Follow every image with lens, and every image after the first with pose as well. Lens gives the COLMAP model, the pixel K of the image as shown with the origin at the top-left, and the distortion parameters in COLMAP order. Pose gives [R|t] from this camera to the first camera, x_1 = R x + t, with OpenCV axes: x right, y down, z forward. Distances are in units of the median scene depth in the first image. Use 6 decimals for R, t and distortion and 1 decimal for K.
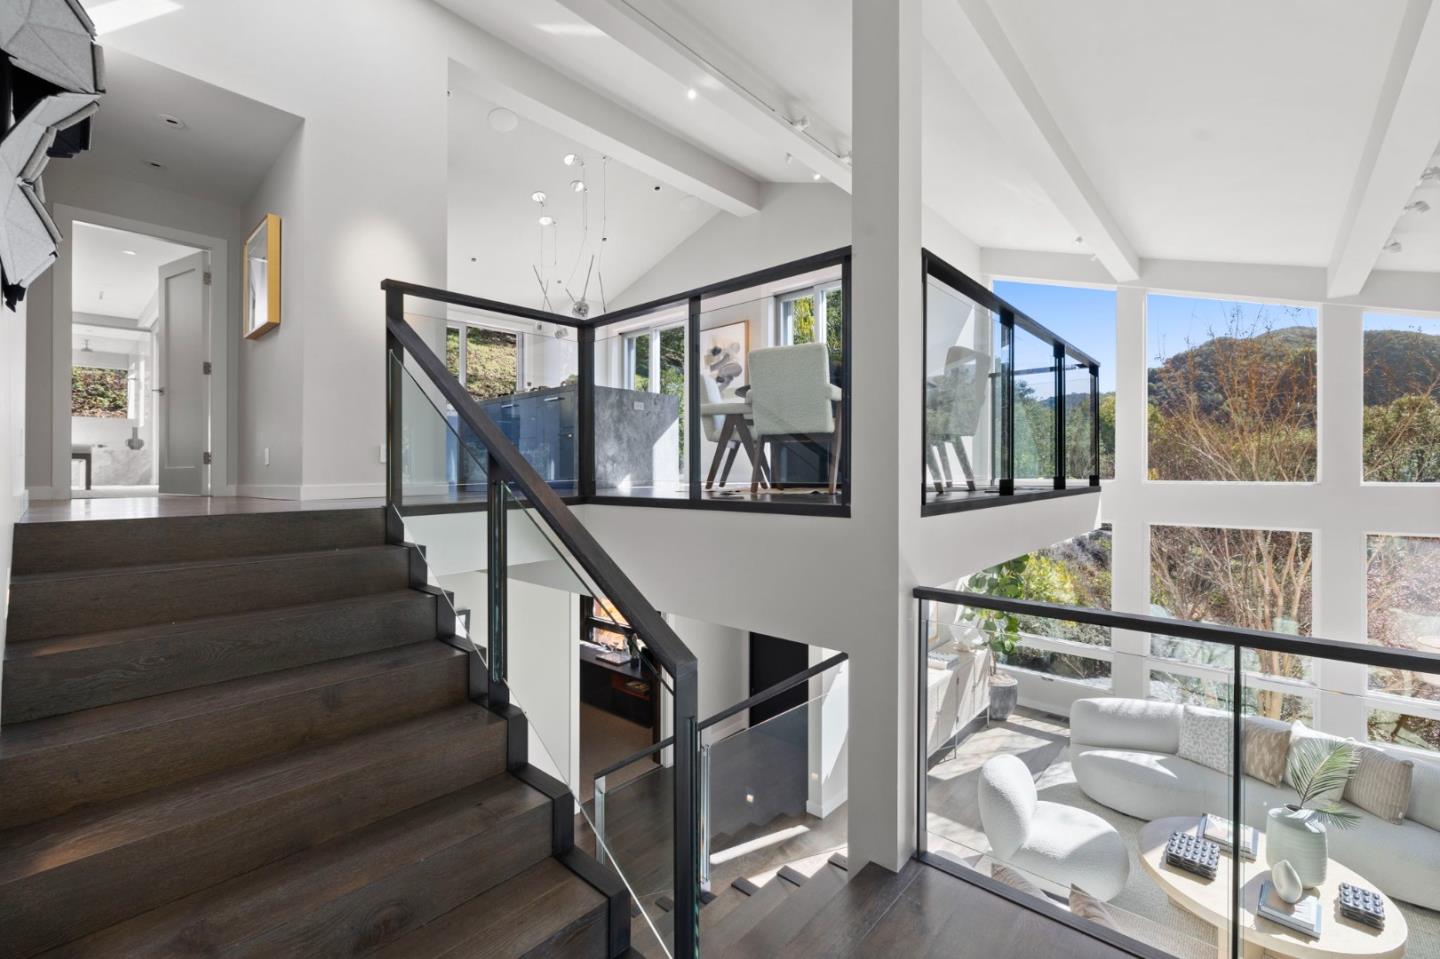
lens RADIAL K [[596.1, 0, 731.6], [0, 596.1, 479.8], [0, 0, 1]] dist [-0.001581, -0.000501]
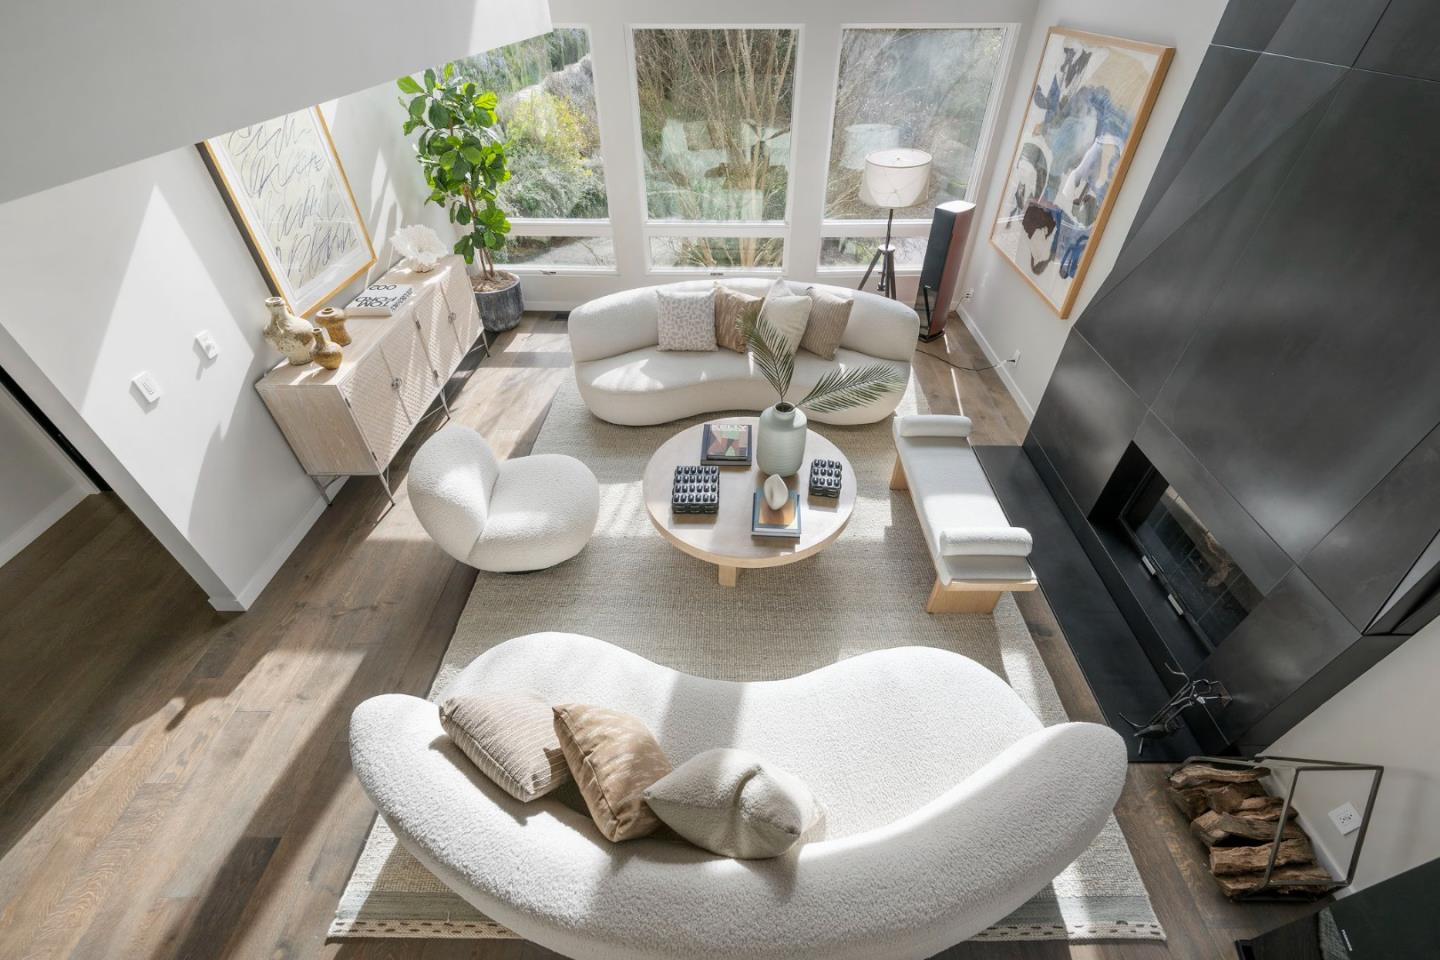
lens RADIAL K [[596.1, 0, 731.6], [0, 596.1, 480.3], [0, 0, 1]] dist [-0.001581, -0.000501]
pose [[0.745908, -0.436767, 0.502847, 0.265960], [0.002342, 0.756686, 0.653774, 0.024296], [-0.666044, -0.486478, 0.565441, 0.331018]]
